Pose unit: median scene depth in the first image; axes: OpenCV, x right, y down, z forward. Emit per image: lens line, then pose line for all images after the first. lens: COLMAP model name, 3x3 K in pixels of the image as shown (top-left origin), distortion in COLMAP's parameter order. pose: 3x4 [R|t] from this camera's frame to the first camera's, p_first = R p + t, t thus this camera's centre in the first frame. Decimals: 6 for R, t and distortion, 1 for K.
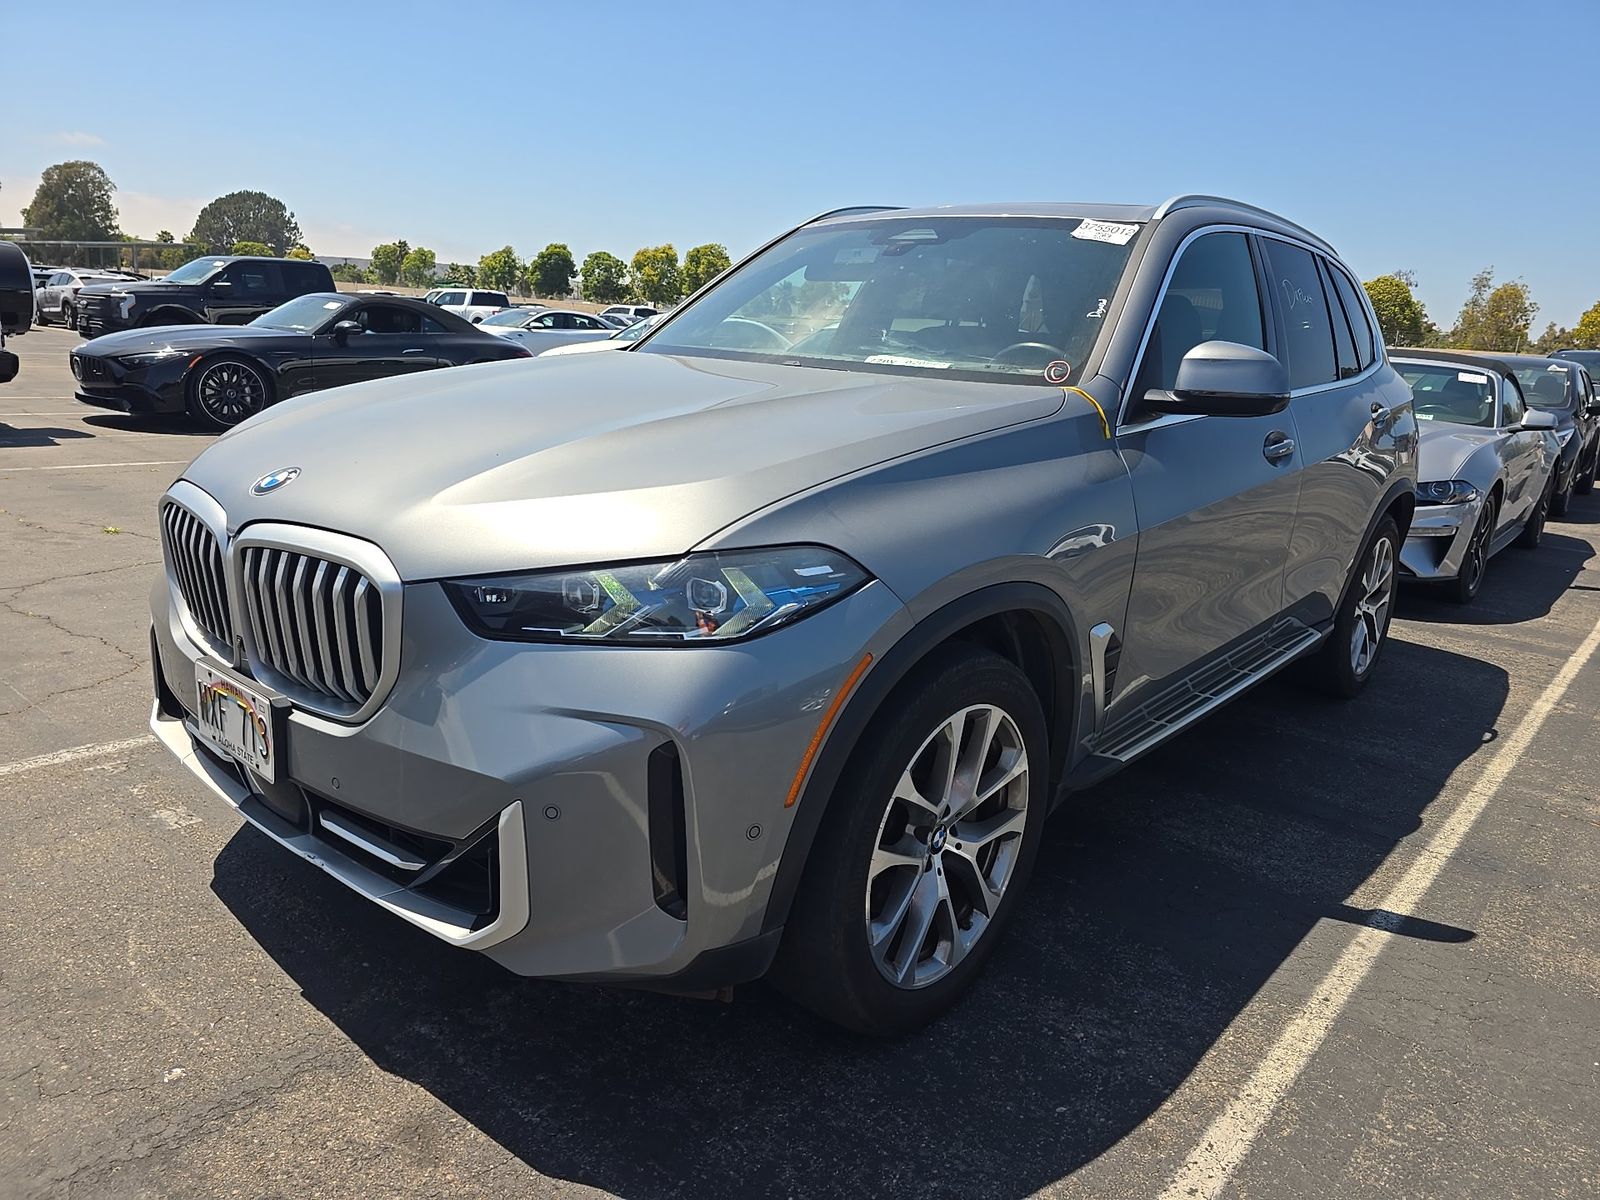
lens RADIAL K [[1119.5, 0, 800.0], [0, 1119.5, 600.0], [0, 0, 1]] dist [0.006695, 0.004559]
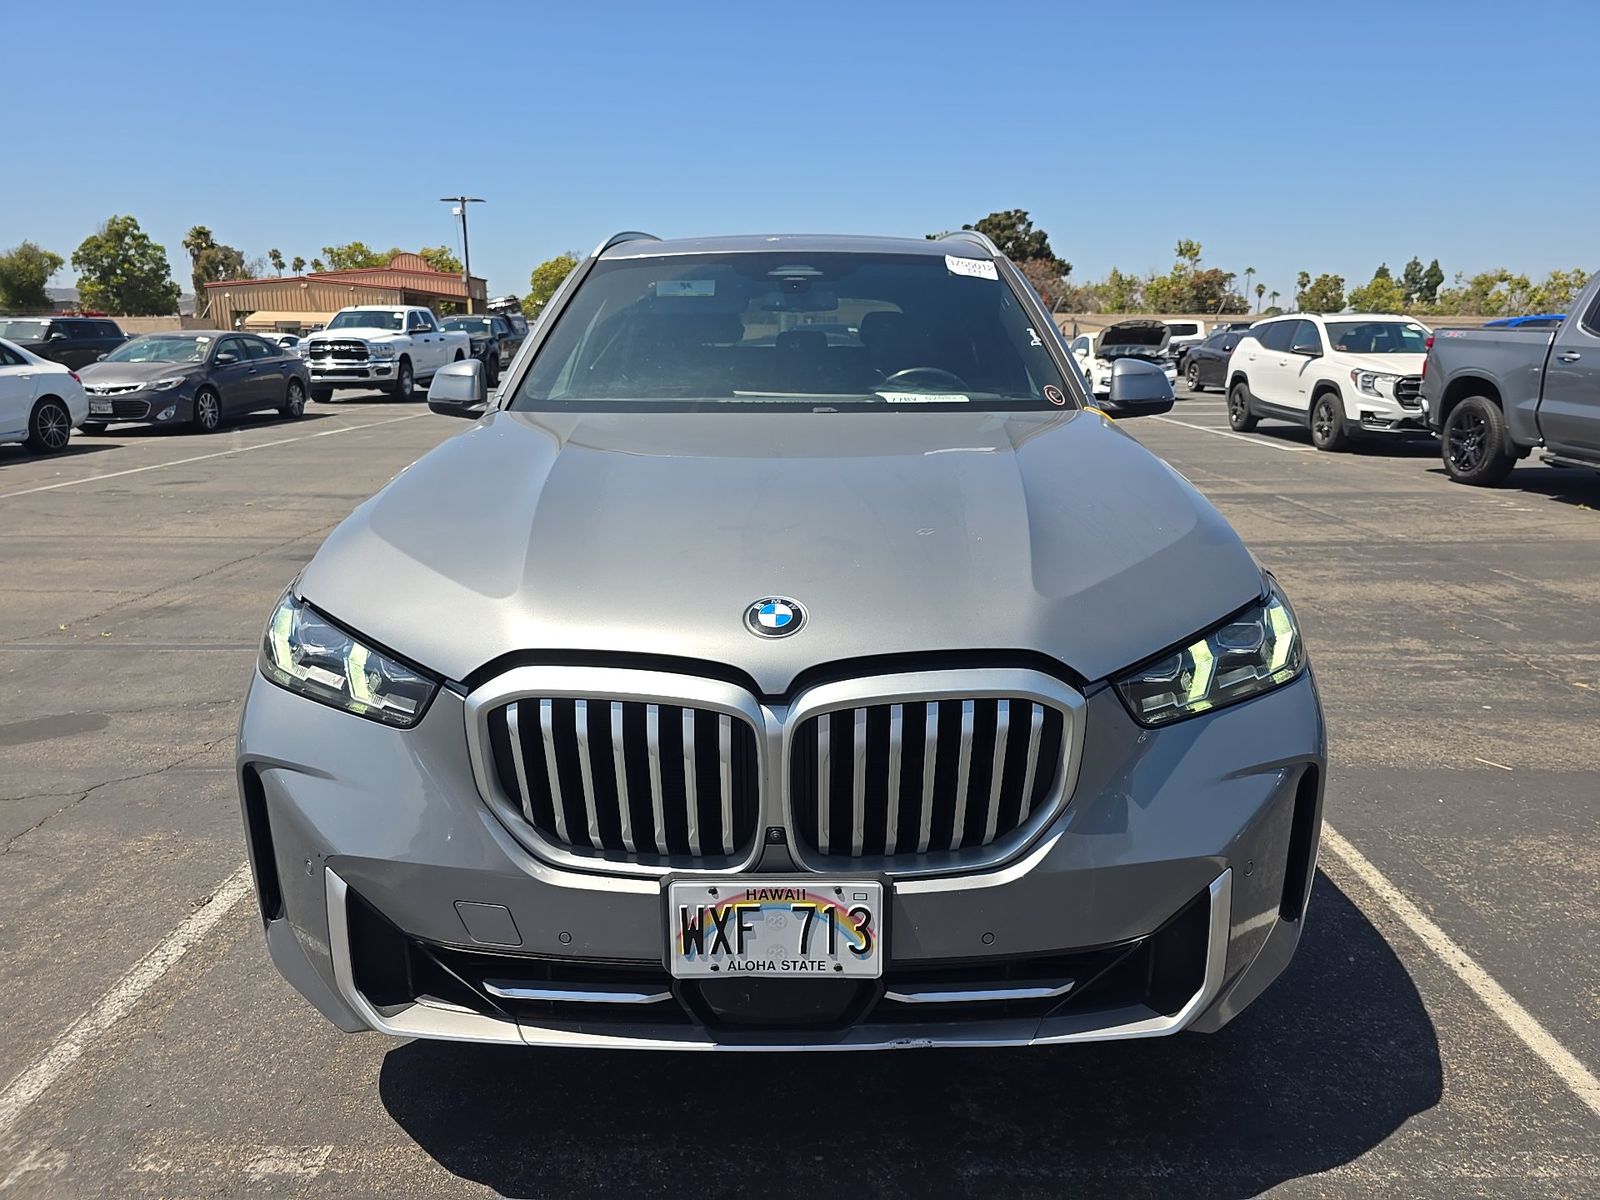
lens RADIAL K [[1119.5, 0, 800.0], [0, 1119.5, 600.0], [0, 0, 1]] dist [0.006695, 0.004559]
pose [[0.738915, -0.203733, 0.642259, -0.935096], [0.186620, 0.977783, 0.095460, -0.193286], [-0.647439, 0.049321, 0.760520, 0.359231]]
